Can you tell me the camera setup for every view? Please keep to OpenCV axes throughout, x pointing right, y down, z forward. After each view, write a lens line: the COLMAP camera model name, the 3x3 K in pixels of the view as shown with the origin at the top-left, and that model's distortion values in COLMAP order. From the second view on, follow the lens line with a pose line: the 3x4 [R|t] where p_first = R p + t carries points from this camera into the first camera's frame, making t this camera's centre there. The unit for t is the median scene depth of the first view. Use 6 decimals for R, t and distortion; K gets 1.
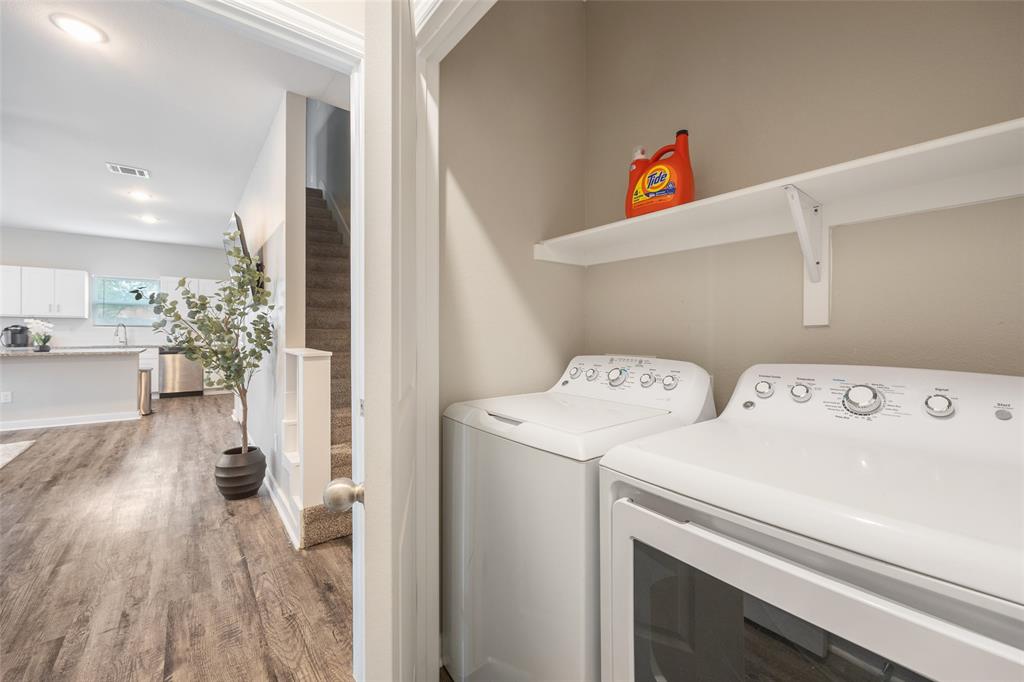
lens RADIAL K [[414.3, 0, 516.7], [0, 414.3, 332.1], [0, 0, 1]] dist [-0.001591, -0.000449]
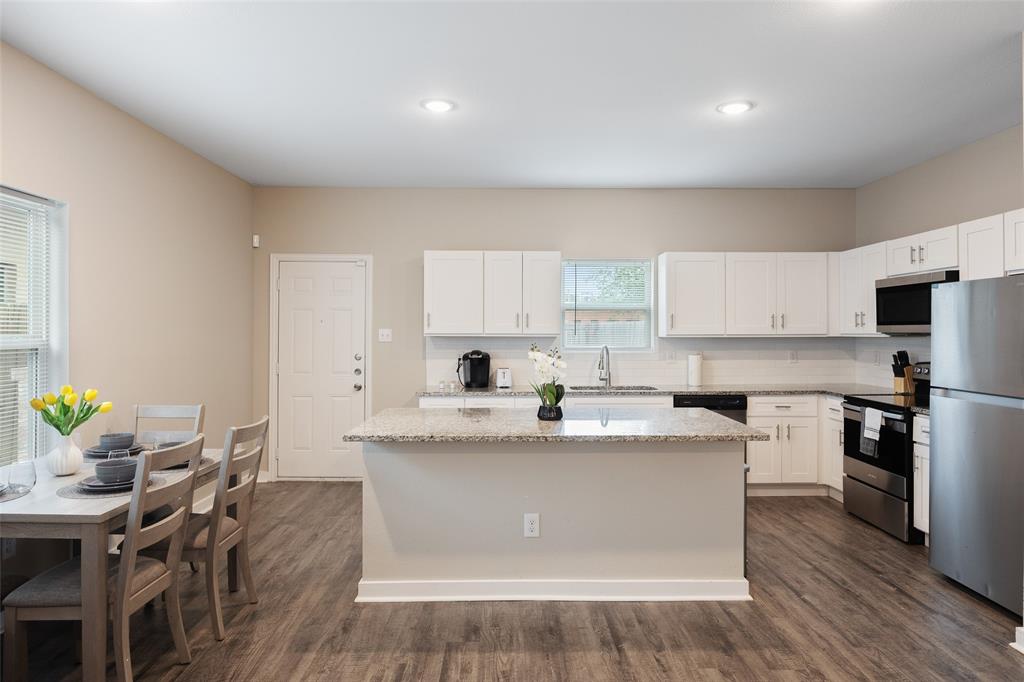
lens RADIAL K [[602.5, 0, 517.3], [0, 602.5, 335.2], [0, 0, 1]] dist [-0.000631, -0.000423]
pose [[0.789678, -0.004669, -0.613504, -0.623111], [0.005215, 0.999986, -0.000898, -0.036620], [0.613499, -0.002491, 0.789691, 0.347852]]
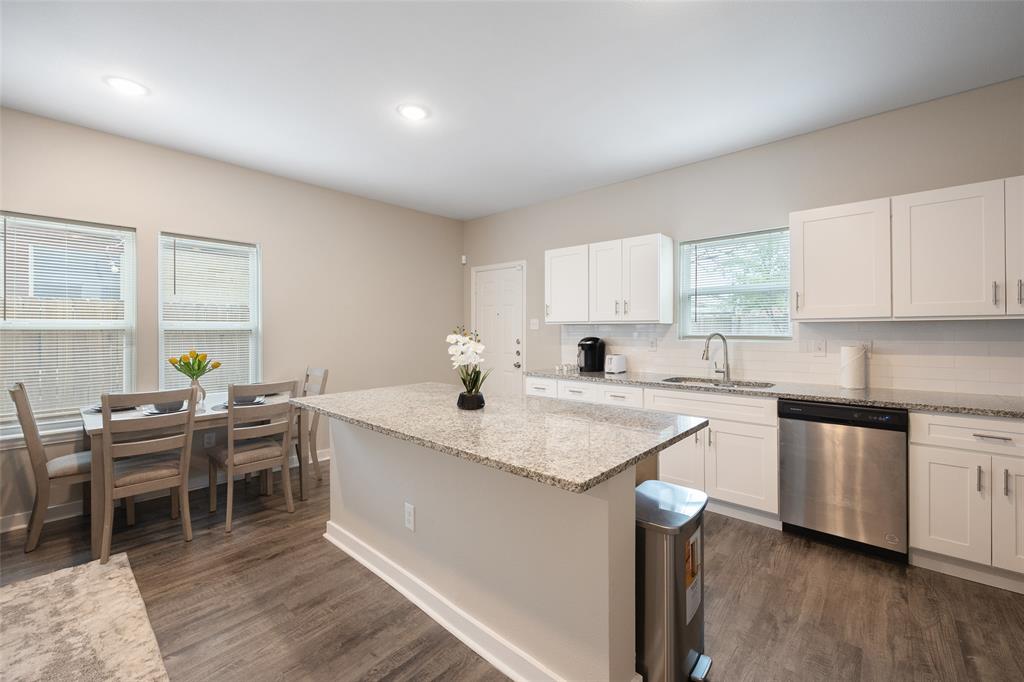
lens RADIAL K [[414.3, 0, 518.9], [0, 414.3, 338.3], [0, 0, 1]] dist [-0.001591, -0.000449]
pose [[0.178116, 0.011550, -0.983942, -0.589613], [0.003732, 0.999916, 0.012413, -0.022821], [0.984002, -0.005883, 0.178058, 0.764934]]
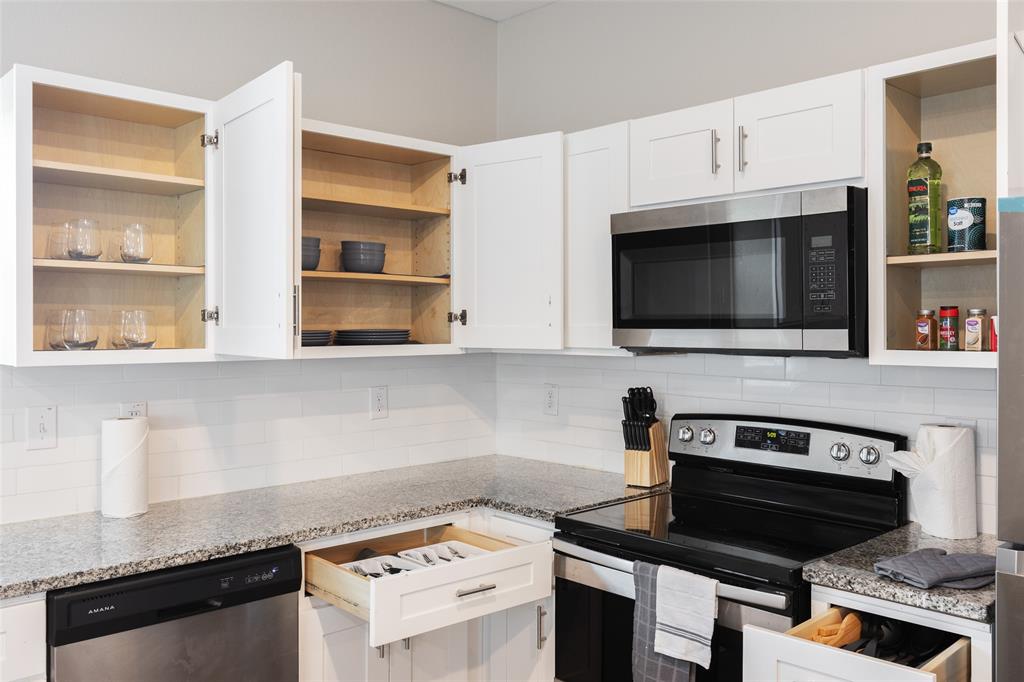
lens RADIAL K [[856.3, 0, 518.3], [0, 856.3, 330.3], [0, 0, 1]] dist [0.035138, -0.003576]
pose [[0.996202, -0.007060, 0.086791, -0.806417], [0.007063, 0.999975, 0.000275, -0.046334], [-0.086791, 0.000340, 0.996227, 0.778208]]
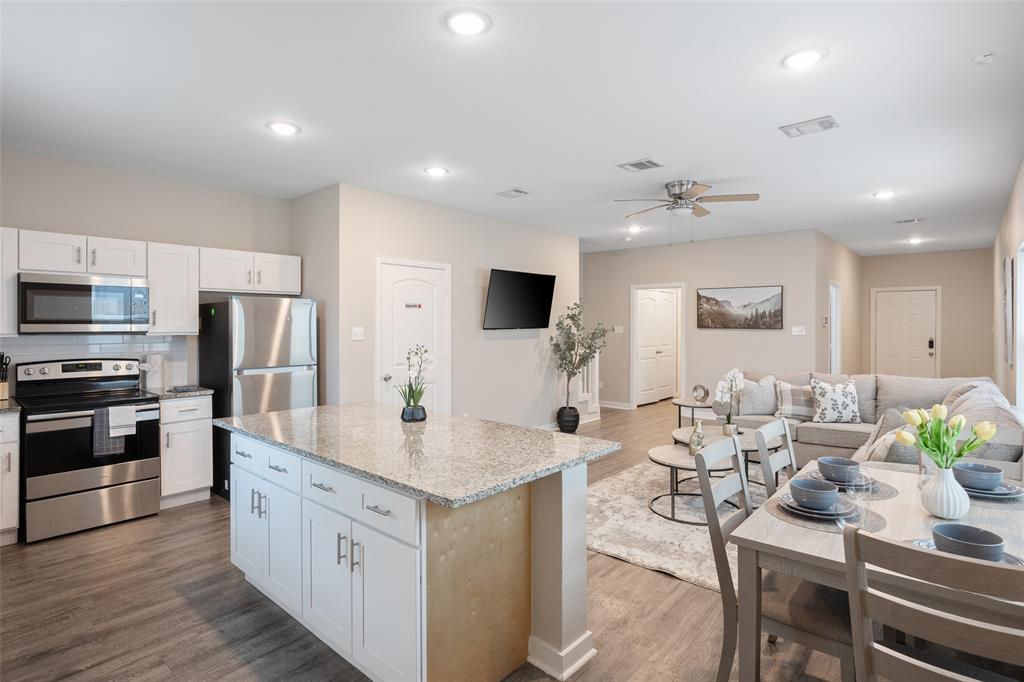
lens RADIAL K [[515.6, 0, 519.3], [0, 515.6, 330.8], [0, 0, 1]] dist [0.004150, 0.000463]
pose [[-0.176613, -0.014769, 0.984170, -1.352179], [-0.001311, 0.999890, 0.014770, -0.048085], [-0.984279, 0.001319, -0.176613, 0.760258]]
